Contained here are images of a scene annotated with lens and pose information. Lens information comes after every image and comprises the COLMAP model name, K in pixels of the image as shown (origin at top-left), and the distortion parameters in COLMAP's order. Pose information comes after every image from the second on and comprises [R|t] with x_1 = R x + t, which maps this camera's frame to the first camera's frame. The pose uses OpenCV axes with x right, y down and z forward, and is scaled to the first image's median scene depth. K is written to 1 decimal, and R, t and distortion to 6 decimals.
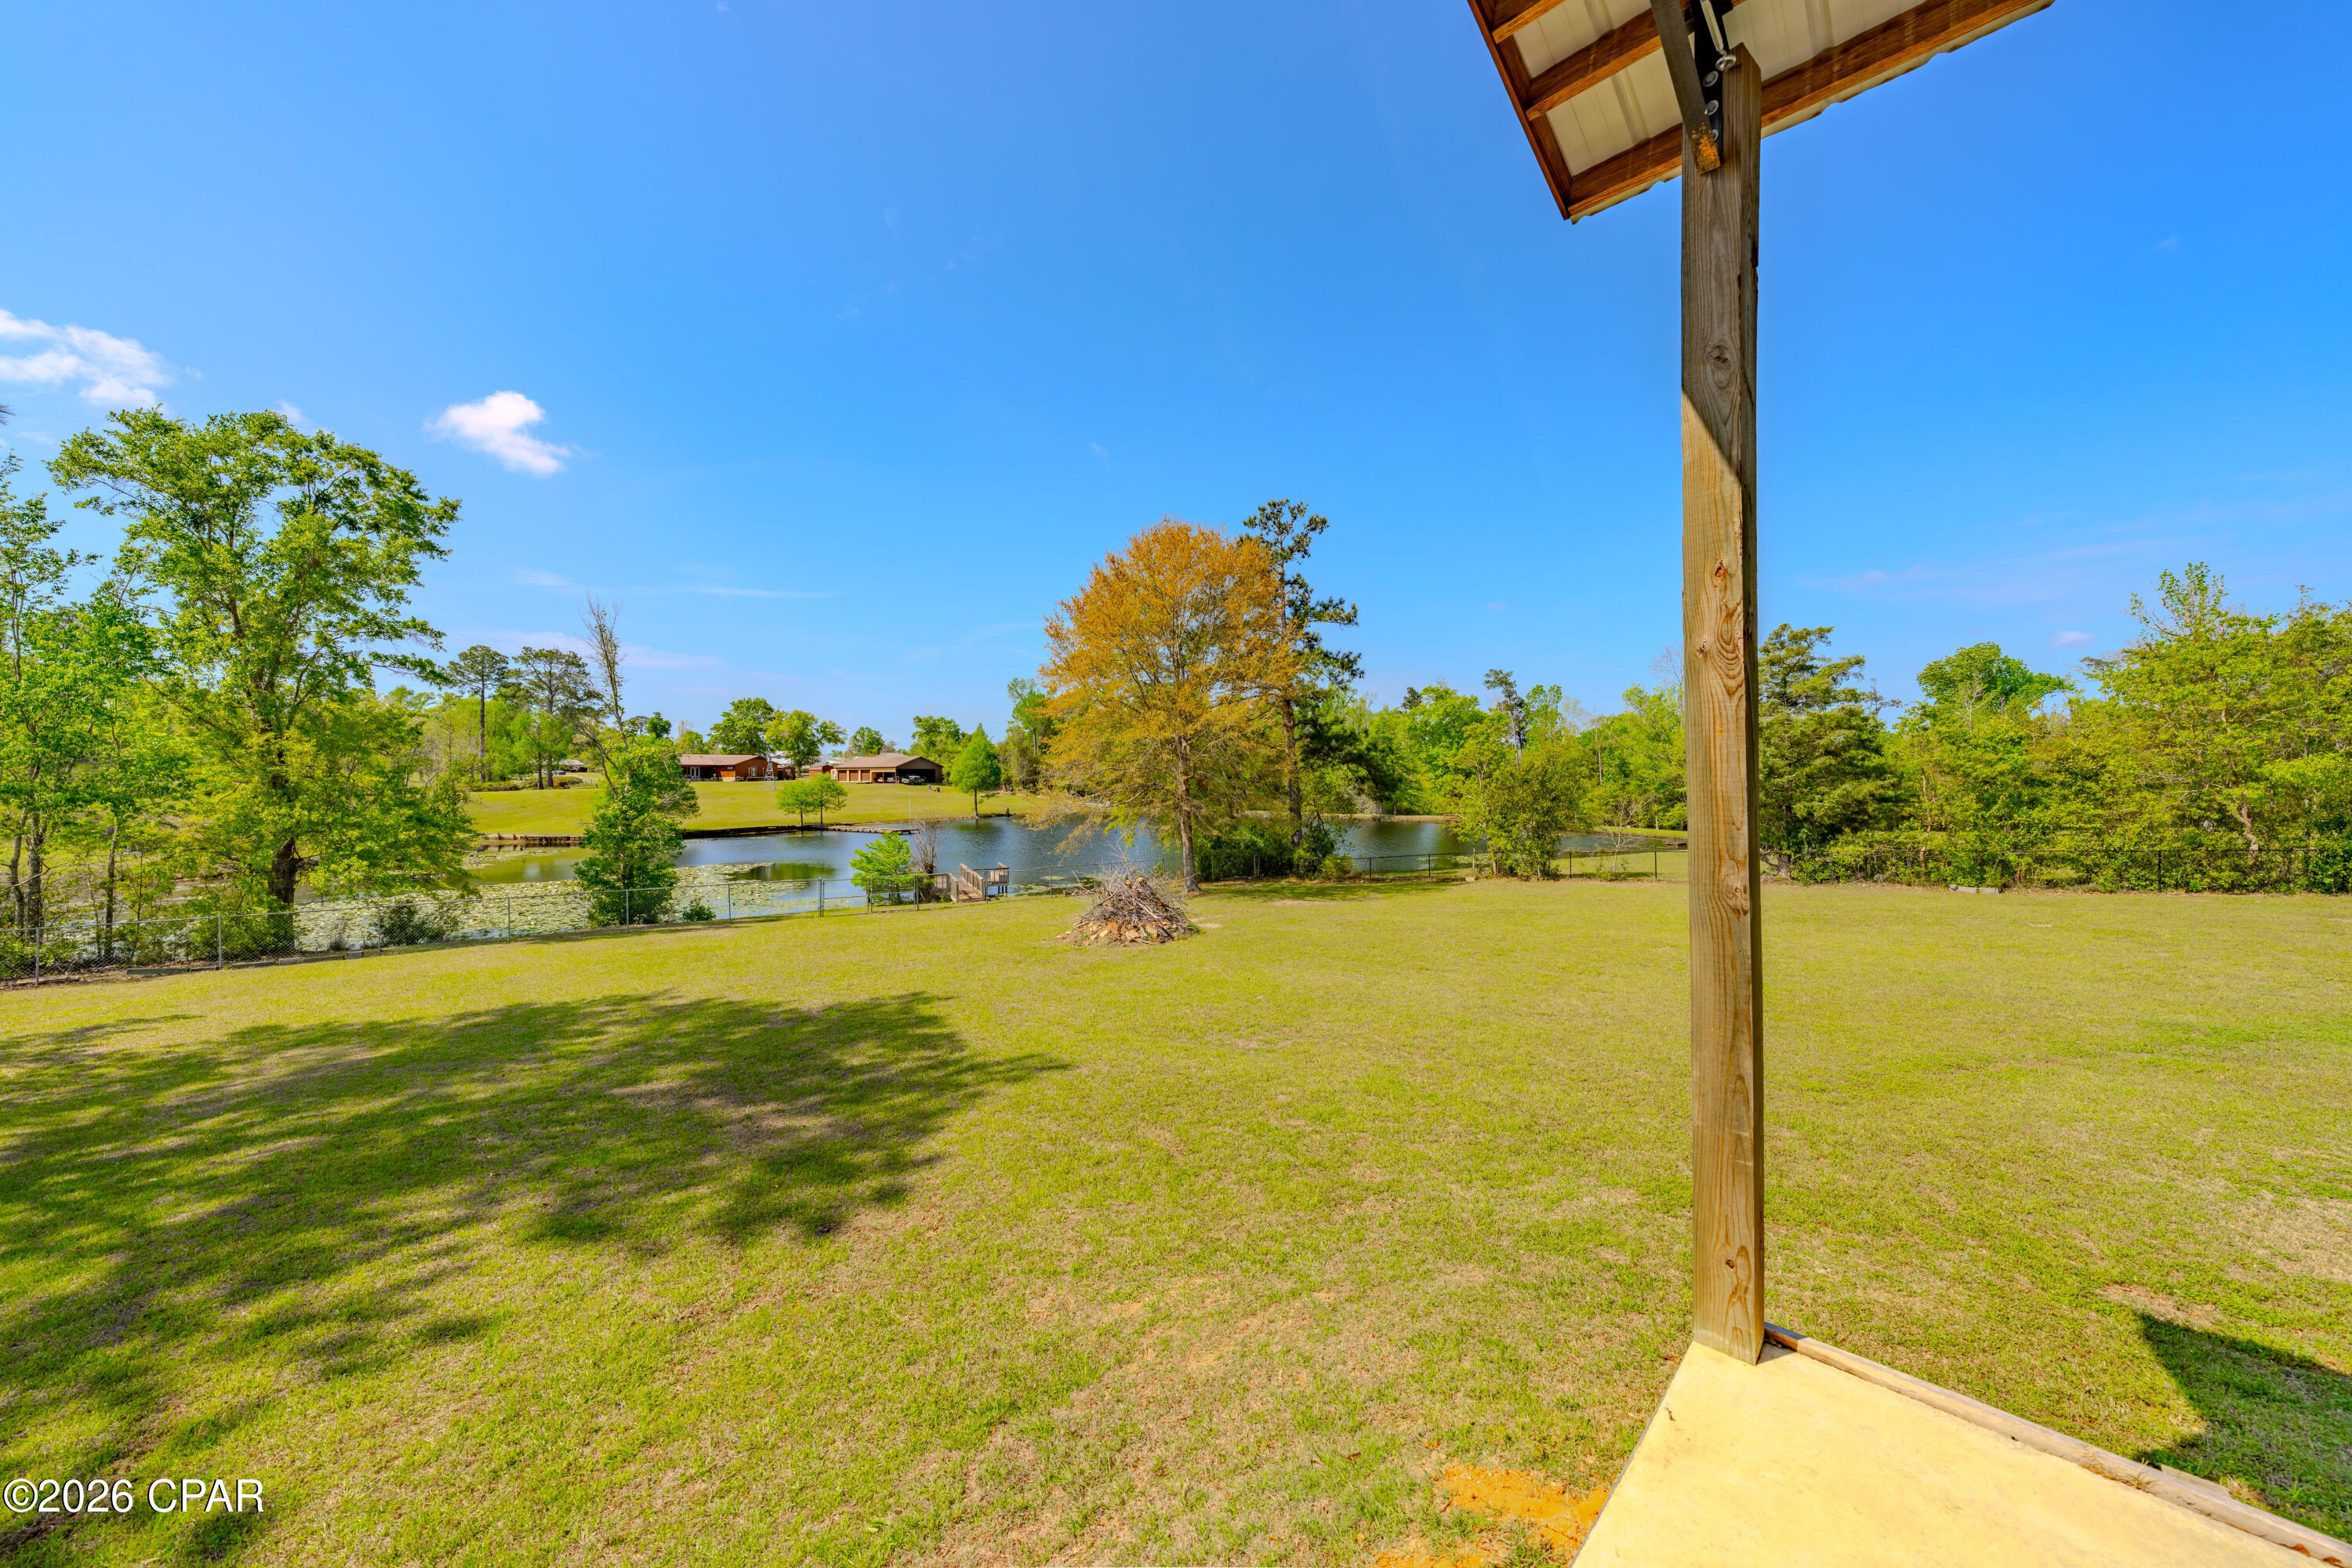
lens RADIAL K [[807.6, 0, 1169.1], [0, 807.6, 771.6], [0, 0, 1]] dist [0.000446, 0.000303]
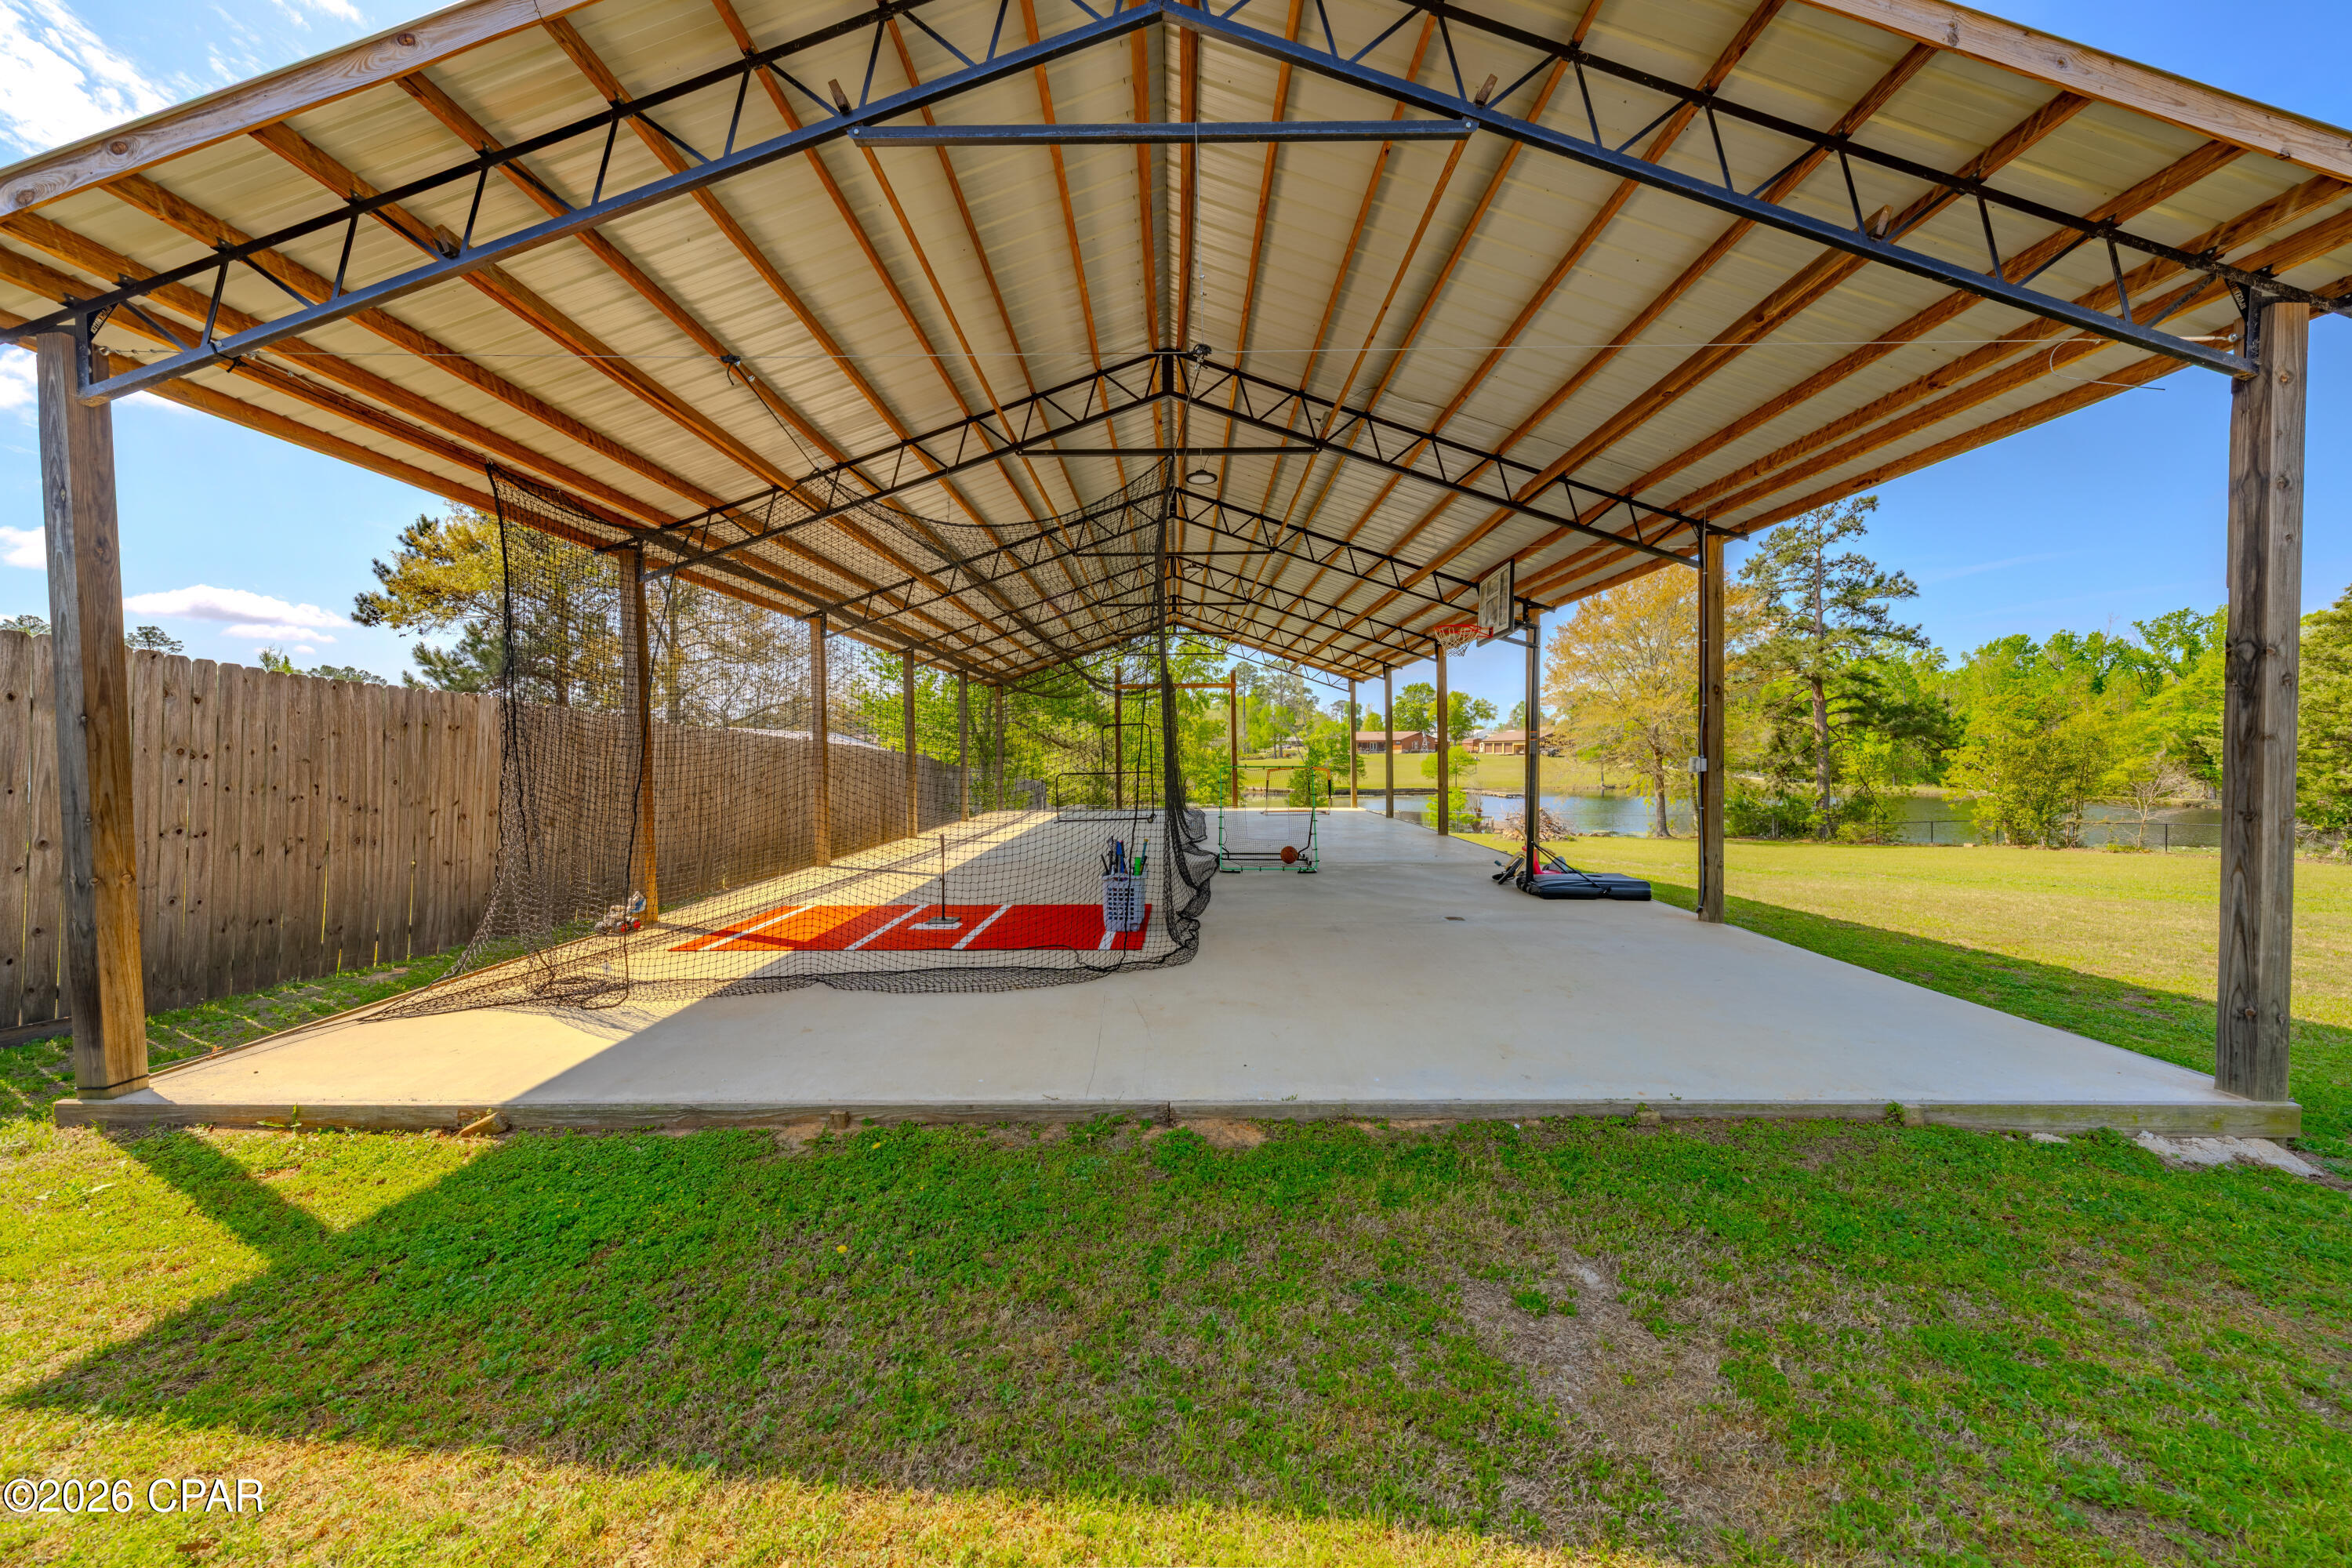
lens RADIAL K [[807.6, 0, 1173.1], [0, 807.6, 772.2], [0, 0, 1]] dist [0.000446, 0.000303]
pose [[0.703530, 0.017298, -0.710455, 0.116350], [0.007785, 0.999456, 0.032044, -0.001407], [0.710622, -0.028075, 0.703013, -0.141802]]
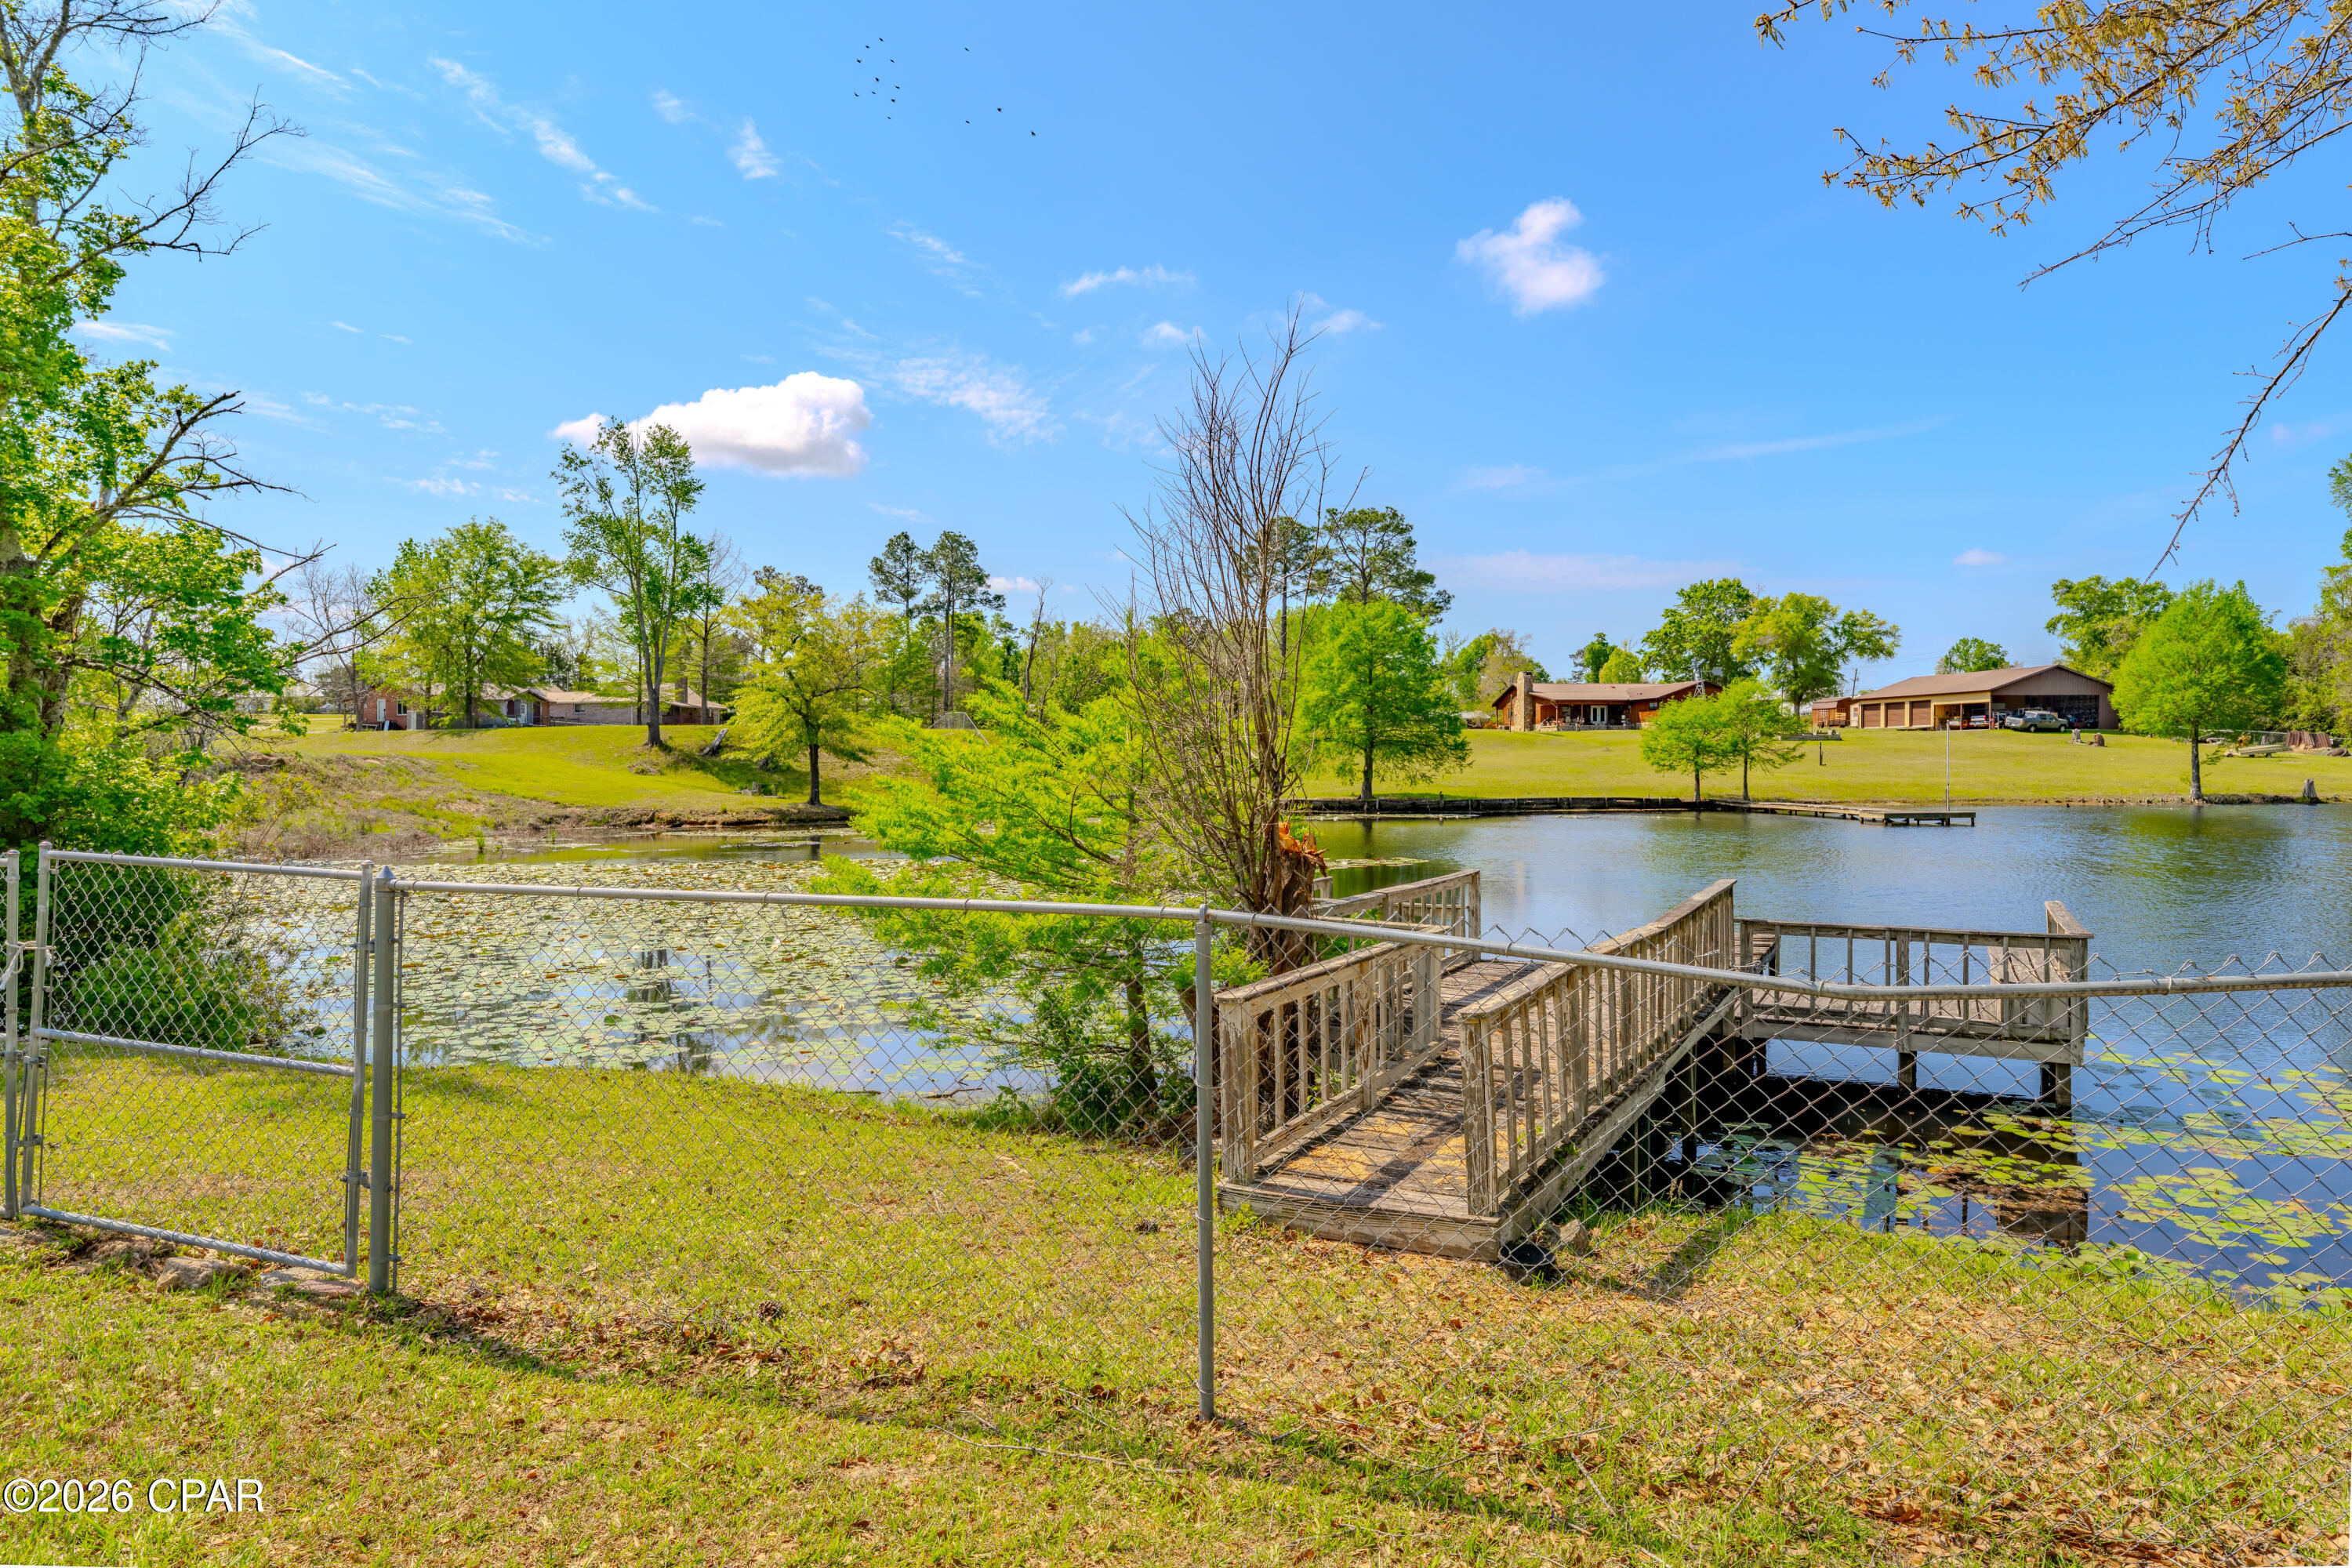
lens RADIAL K [[1382.8, 0, 1179.7], [0, 1382.8, 775.3], [0, 0, 1]] dist [0.000815, 0.000313]
pose [[0.622668, 0.013180, -0.782375, -0.035713], [0.003822, 0.999795, 0.019884, 0.029536], [0.782477, -0.015371, 0.622490, 0.250099]]
